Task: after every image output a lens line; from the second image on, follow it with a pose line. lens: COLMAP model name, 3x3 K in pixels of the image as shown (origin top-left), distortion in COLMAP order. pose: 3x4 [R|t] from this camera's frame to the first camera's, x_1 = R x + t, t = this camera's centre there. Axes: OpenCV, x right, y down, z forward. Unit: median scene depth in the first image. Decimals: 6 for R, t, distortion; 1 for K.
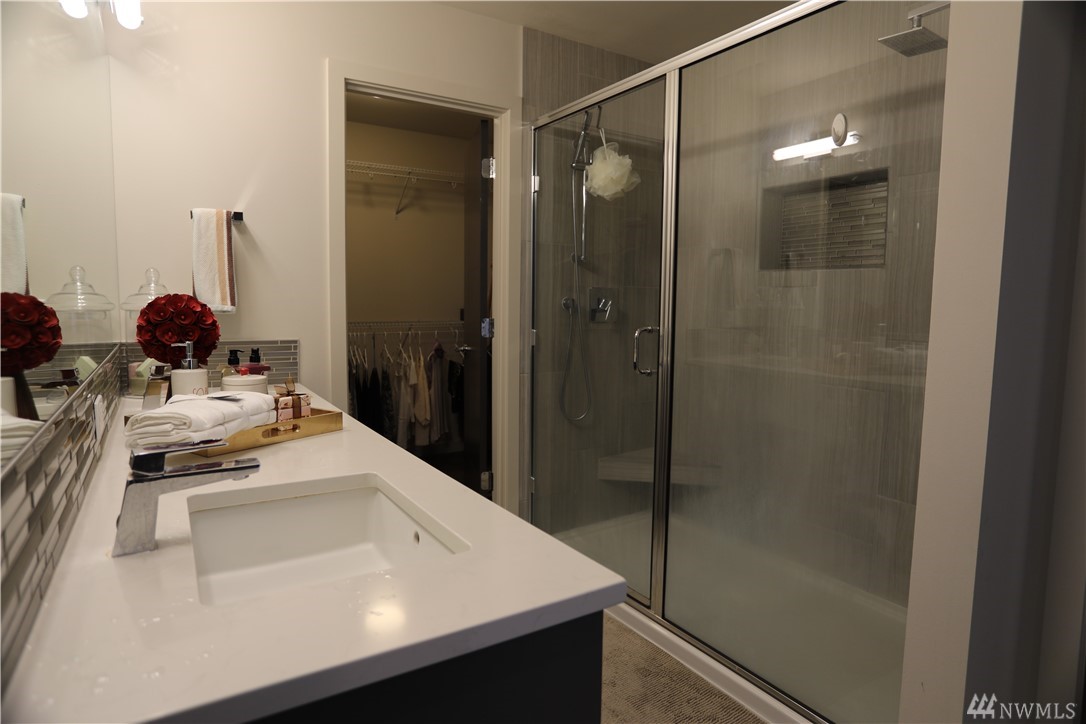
lens RADIAL K [[596.9, 0, 543.6], [0, 596.9, 361.0], [0, 0, 1]] dist [-0.034322, 0.010260]
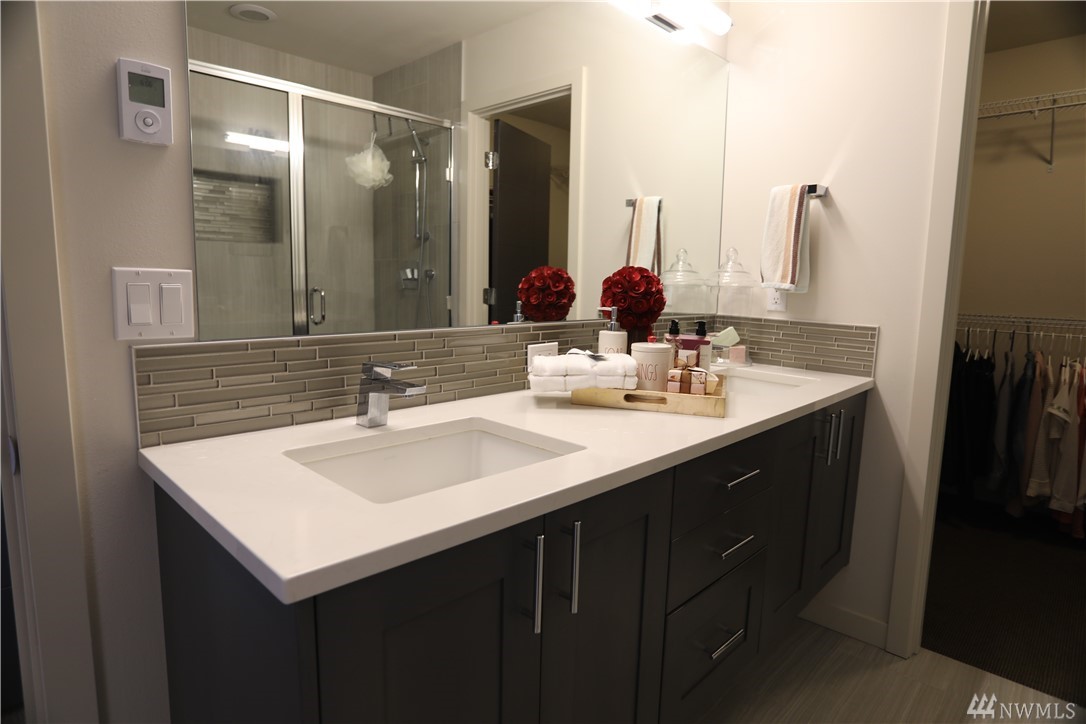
lens RADIAL K [[596.9, 0, 544.5], [0, 596.9, 364.7], [0, 0, 1]] dist [-0.034322, 0.010260]
pose [[0.241733, 0.136280, -0.960725, 0.335417], [-0.118504, 0.986823, 0.110165, -0.022908], [0.963079, 0.087219, 0.254698, 0.388610]]
